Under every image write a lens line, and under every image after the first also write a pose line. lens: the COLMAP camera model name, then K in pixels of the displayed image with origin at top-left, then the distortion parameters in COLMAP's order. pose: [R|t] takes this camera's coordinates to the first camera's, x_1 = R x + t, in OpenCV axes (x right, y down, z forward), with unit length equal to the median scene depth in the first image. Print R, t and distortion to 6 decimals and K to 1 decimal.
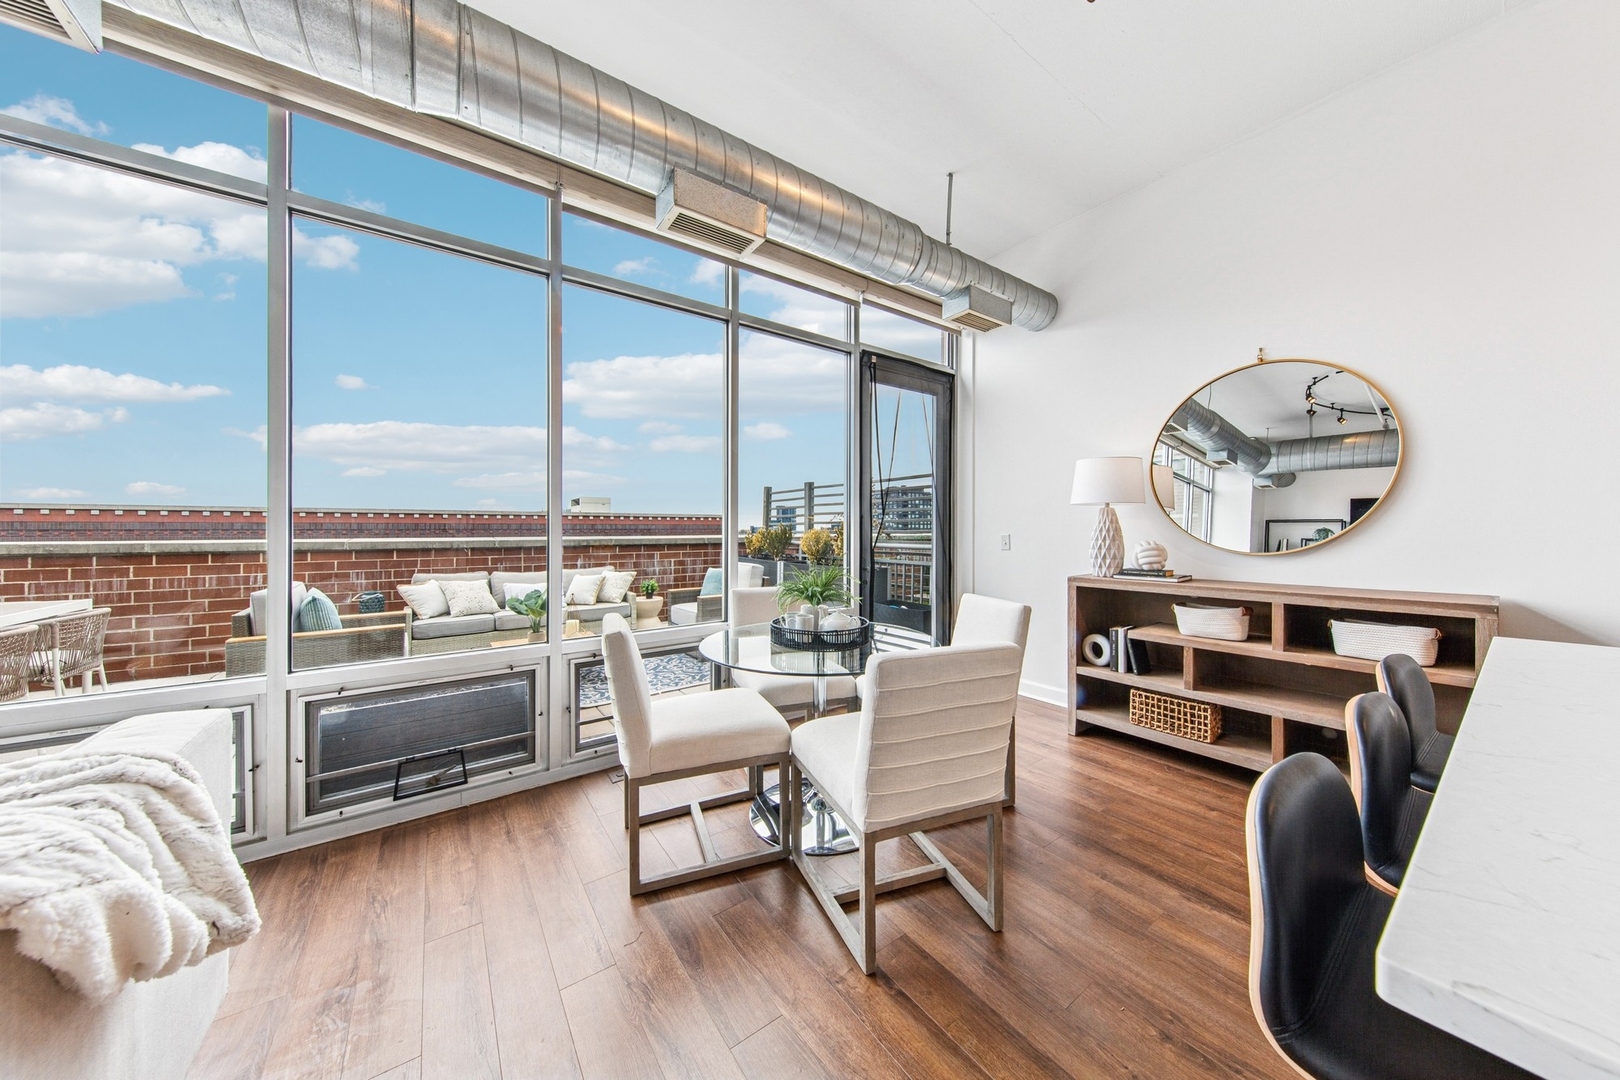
lens RADIAL K [[515.4, 0, 813.0], [0, 515.4, 529.1], [0, 0, 1]] dist [0.011117, -0.004668]
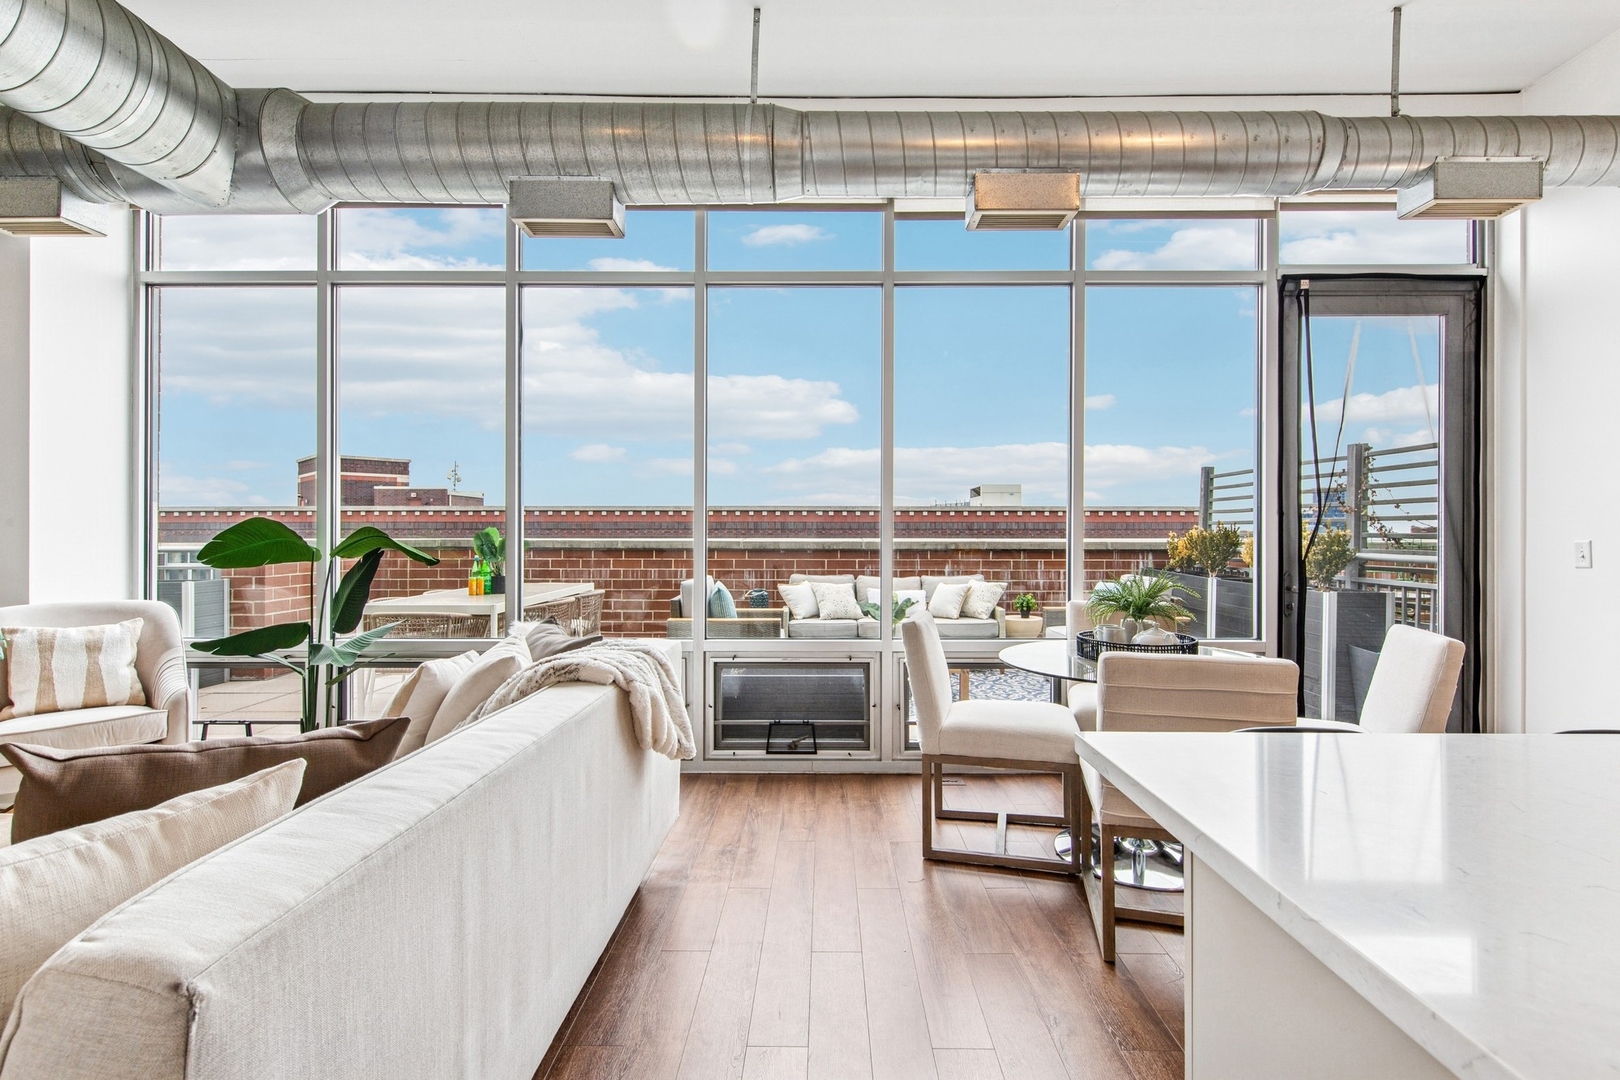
lens RADIAL K [[781.4, 0, 810.0], [0, 781.4, 540.0], [0, 0, 1]] dist [0.001847, 0.000107]
pose [[0.795571, 0.010445, -0.605770, 0.318283], [-0.002102, 0.999893, 0.014480, -0.002091], [0.605856, -0.010246, 0.795508, -0.328386]]
